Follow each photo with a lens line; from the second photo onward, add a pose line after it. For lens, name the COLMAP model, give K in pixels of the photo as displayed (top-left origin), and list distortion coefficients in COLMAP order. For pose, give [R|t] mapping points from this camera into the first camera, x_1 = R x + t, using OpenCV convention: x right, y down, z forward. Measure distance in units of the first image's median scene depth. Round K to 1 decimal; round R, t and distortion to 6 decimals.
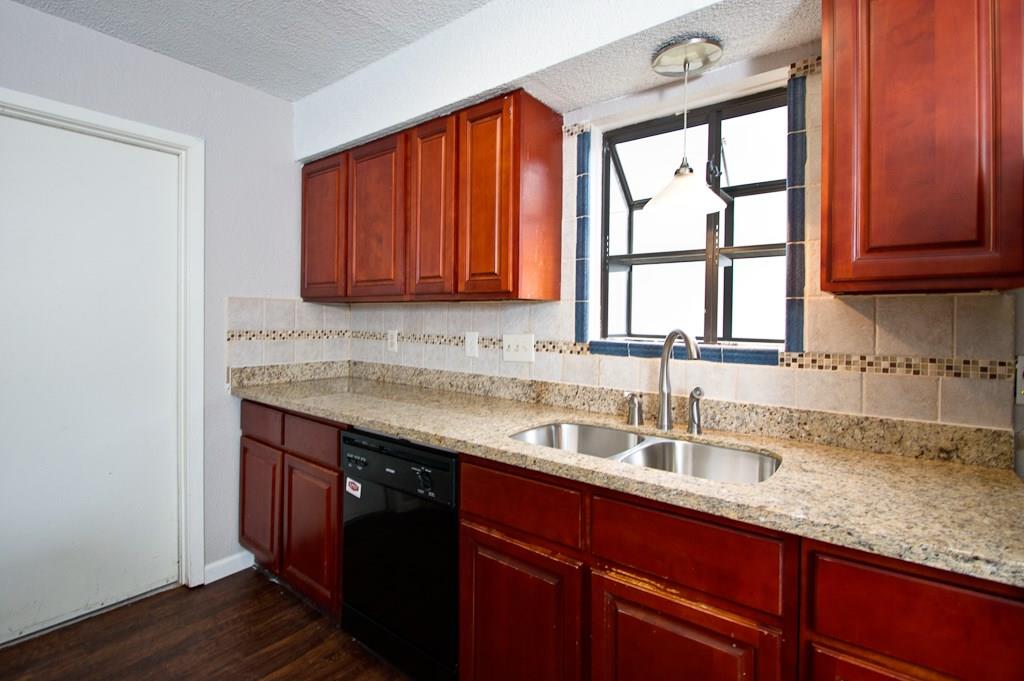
lens RADIAL K [[489.1, 0, 510.7], [0, 489.1, 315.2], [0, 0, 1]] dist [0.002132, 0.000152]
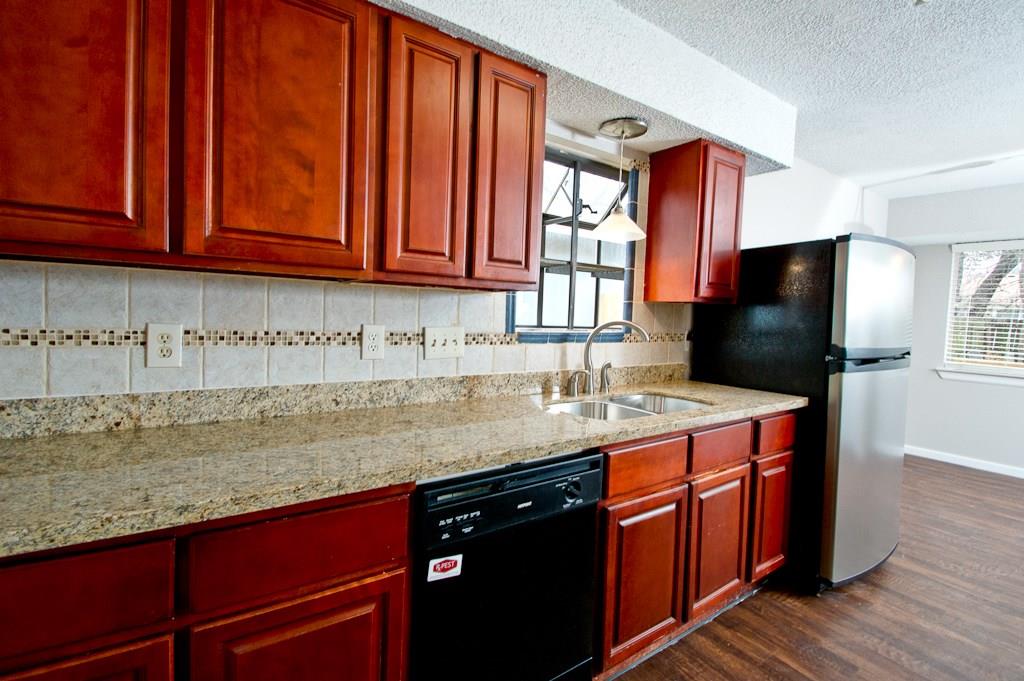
lens RADIAL K [[474.7, 0, 514.0], [0, 474.7, 331.3], [0, 0, 1]] dist [-0.002203, -0.000270]
pose [[0.273954, -0.037497, 0.961011, -0.826594], [-0.035964, 0.998141, 0.049198, 0.000361], [-0.961070, -0.048040, 0.272097, 0.694312]]
